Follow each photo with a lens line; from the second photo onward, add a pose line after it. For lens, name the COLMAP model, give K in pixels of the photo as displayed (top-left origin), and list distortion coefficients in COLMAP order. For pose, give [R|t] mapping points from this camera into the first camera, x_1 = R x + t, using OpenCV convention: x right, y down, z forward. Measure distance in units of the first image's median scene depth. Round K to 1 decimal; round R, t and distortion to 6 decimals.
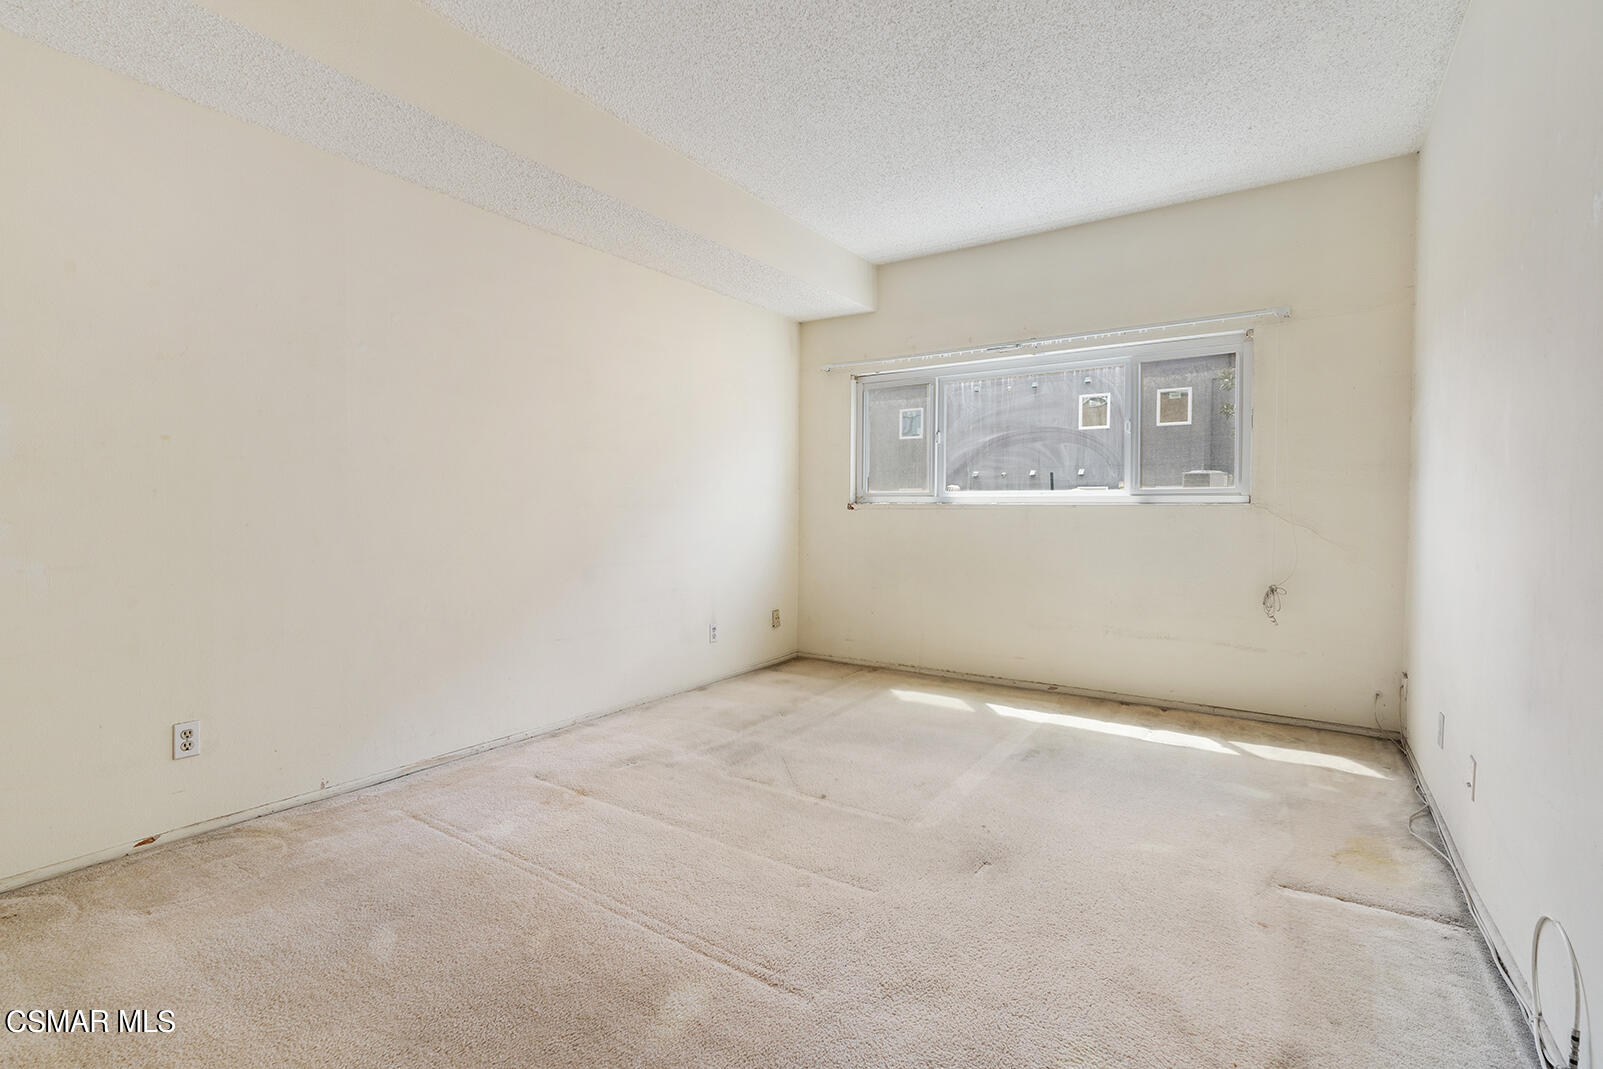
lens RADIAL K [[731.4, 0, 797.0], [0, 731.4, 502.9], [0, 0, 1]] dist [-0.009621, 0.000343]
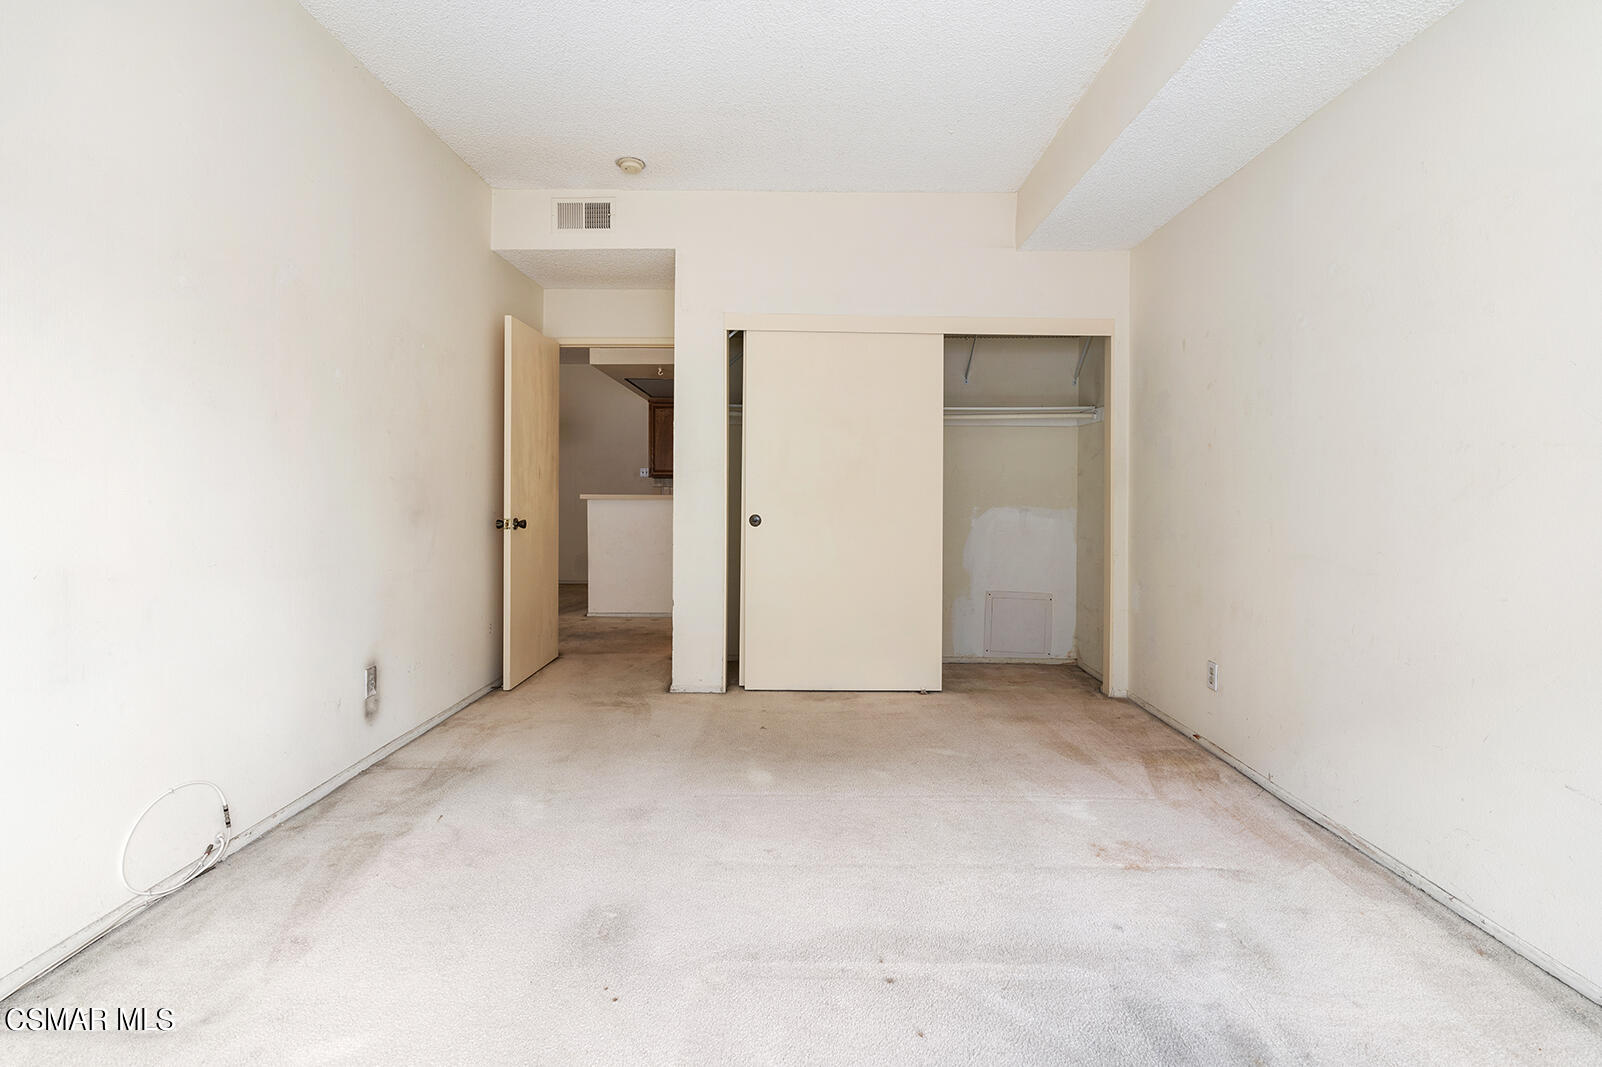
lens RADIAL K [[730.9, 0, 796.5], [0, 730.9, 501.9], [0, 0, 1]] dist [-0.009621, 0.000343]
pose [[-0.842618, -0.009475, -0.538428, 0.407066], [-0.008069, 0.999955, -0.004968, 0.024690], [0.538451, 0.000158, -0.842657, 1.431122]]
